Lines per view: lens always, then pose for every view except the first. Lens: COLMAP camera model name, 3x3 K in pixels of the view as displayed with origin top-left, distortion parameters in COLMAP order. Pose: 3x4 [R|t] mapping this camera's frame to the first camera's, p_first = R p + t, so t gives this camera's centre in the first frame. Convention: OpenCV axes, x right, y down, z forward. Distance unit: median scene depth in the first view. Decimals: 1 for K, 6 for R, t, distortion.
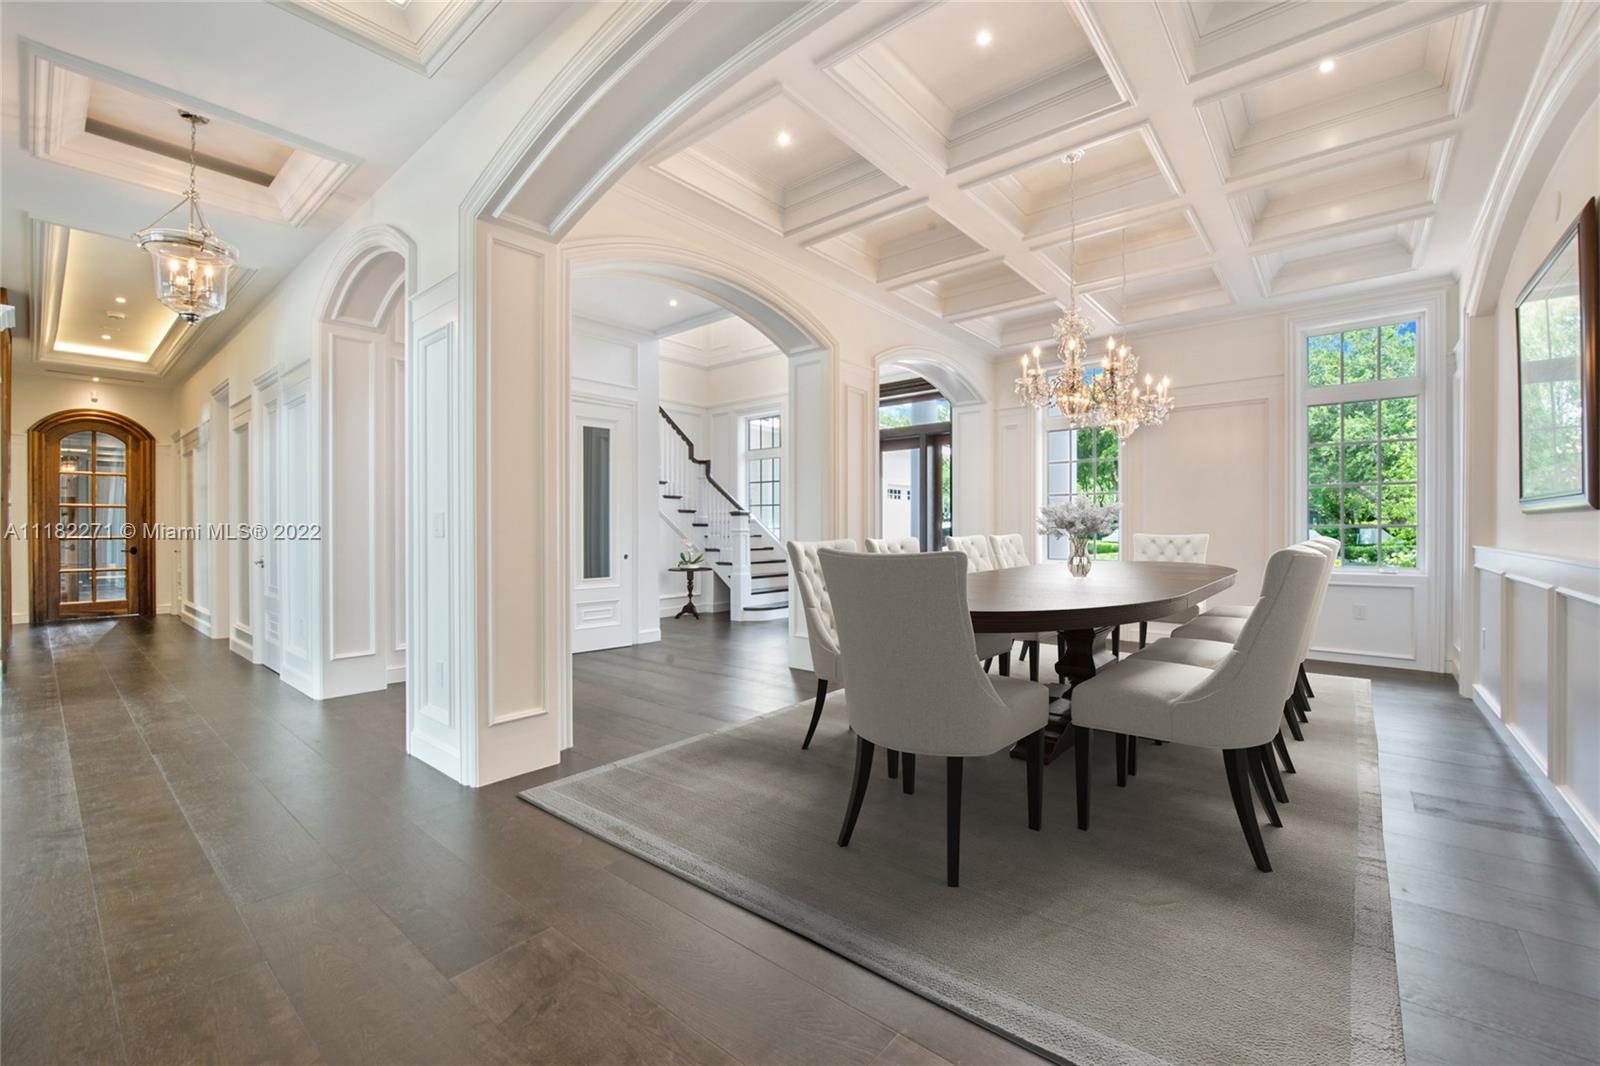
lens RADIAL K [[650.4, 0, 799.1], [0, 650.4, 534.0], [0, 0, 1]] dist [-0.018373, -0.000363]
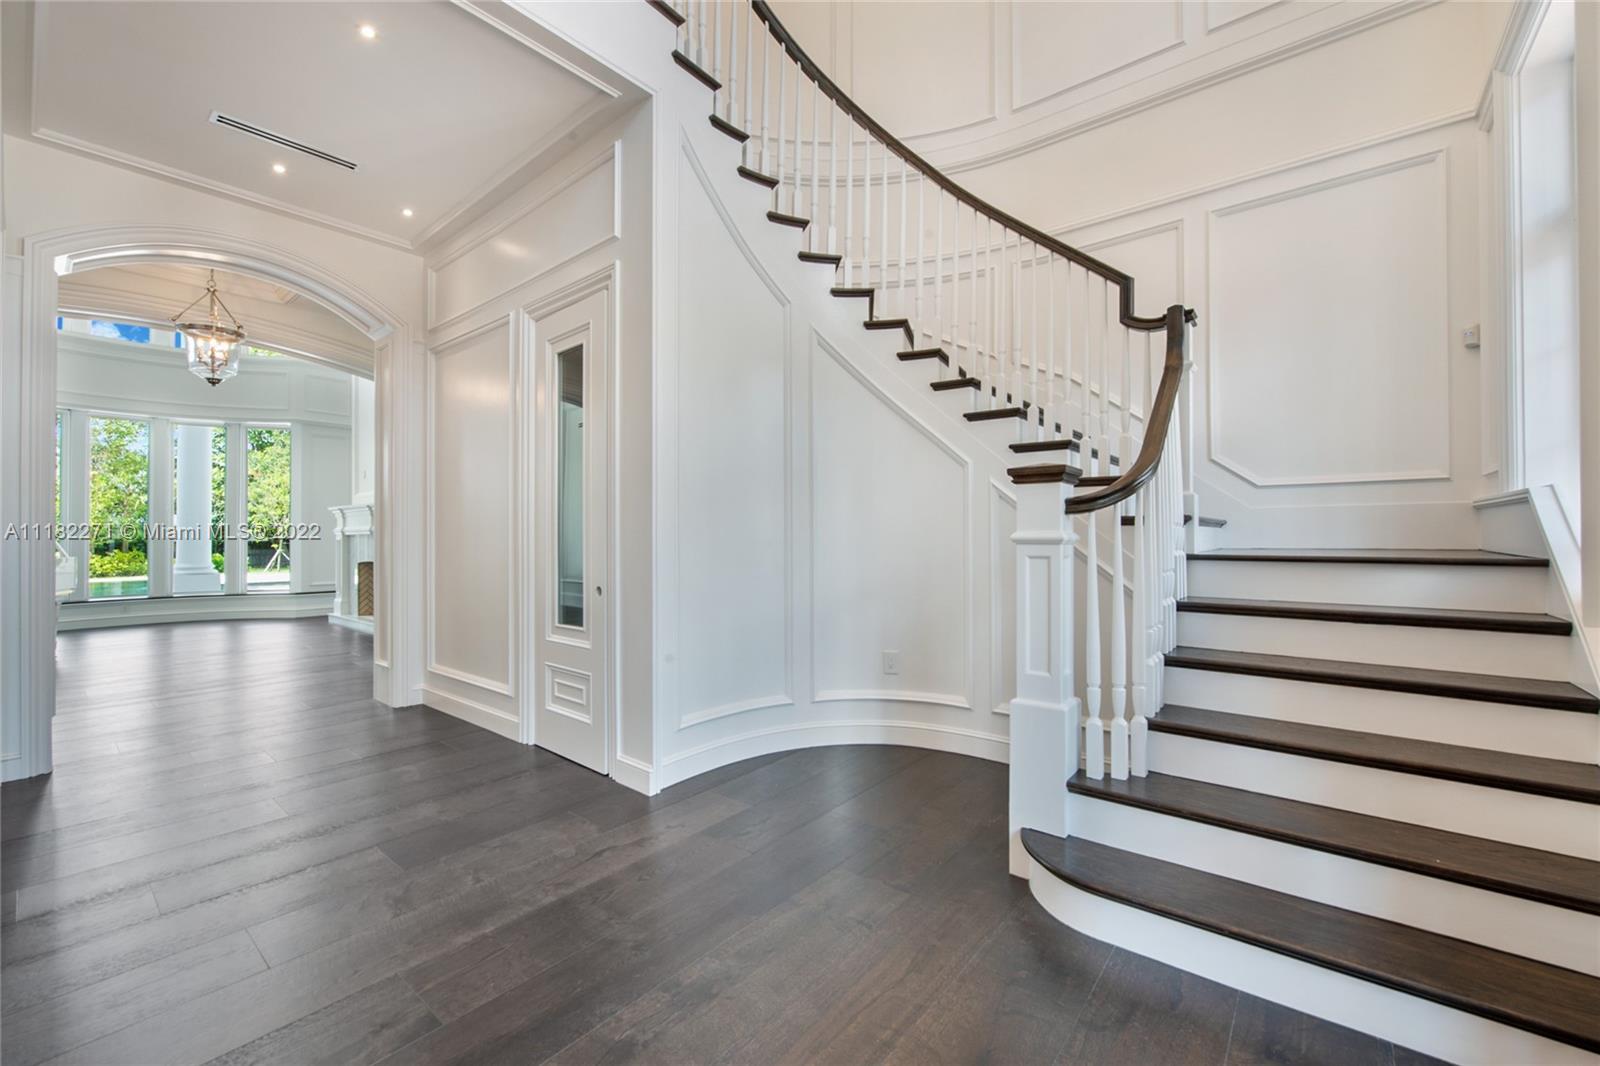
lens RADIAL K [[650.4, 0, 800.2], [0, 650.4, 531.6], [0, 0, 1]] dist [-0.018373, -0.000363]
pose [[0.009082, 0.000819, -0.999958, 0.164057], [-0.003440, 0.999994, 0.000787, -0.008219], [0.999953, 0.003433, 0.009085, 0.829973]]
